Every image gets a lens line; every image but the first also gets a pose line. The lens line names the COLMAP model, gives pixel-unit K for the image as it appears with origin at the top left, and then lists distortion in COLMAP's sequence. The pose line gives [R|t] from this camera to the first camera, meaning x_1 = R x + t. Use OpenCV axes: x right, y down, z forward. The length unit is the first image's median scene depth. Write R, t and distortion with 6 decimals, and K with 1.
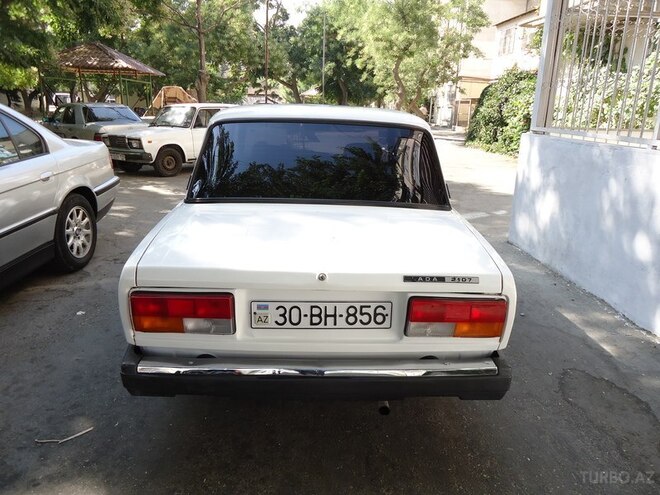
lens RADIAL K [[479.8, 0, 329.0], [0, 479.8, 245.9], [0, 0, 1]] dist [-0.004251, 0.007609]
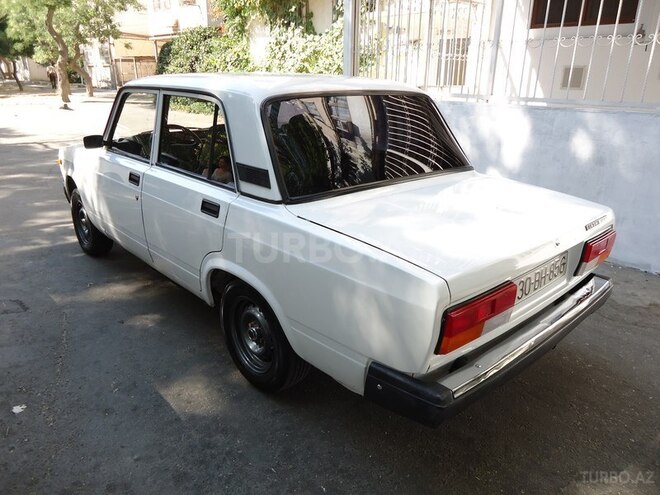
lens RADIAL K [[479.8, 0, 329.0], [0, 479.8, 245.9], [0, 0, 1]] dist [-0.004251, 0.007609]
pose [[0.774223, -0.233323, 0.588336, -0.532849], [0.185714, 0.972399, 0.141244, -0.090538], [-0.605053, -0.000092, 0.796186, 0.231217]]
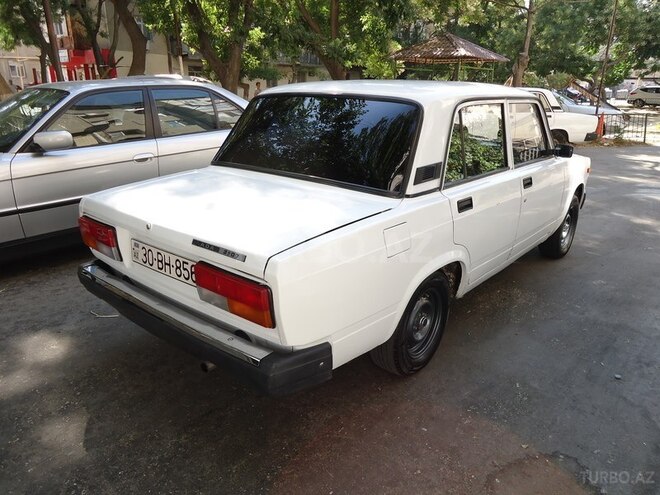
lens RADIAL K [[479.8, 0, 329.0], [0, 479.8, 245.9], [0, 0, 1]] dist [-0.004251, 0.007609]
pose [[0.742201, 0.187591, -0.643388, 0.795863], [-0.173332, 0.981093, 0.086102, -0.047409], [0.647375, 0.047615, 0.760683, 0.306246]]
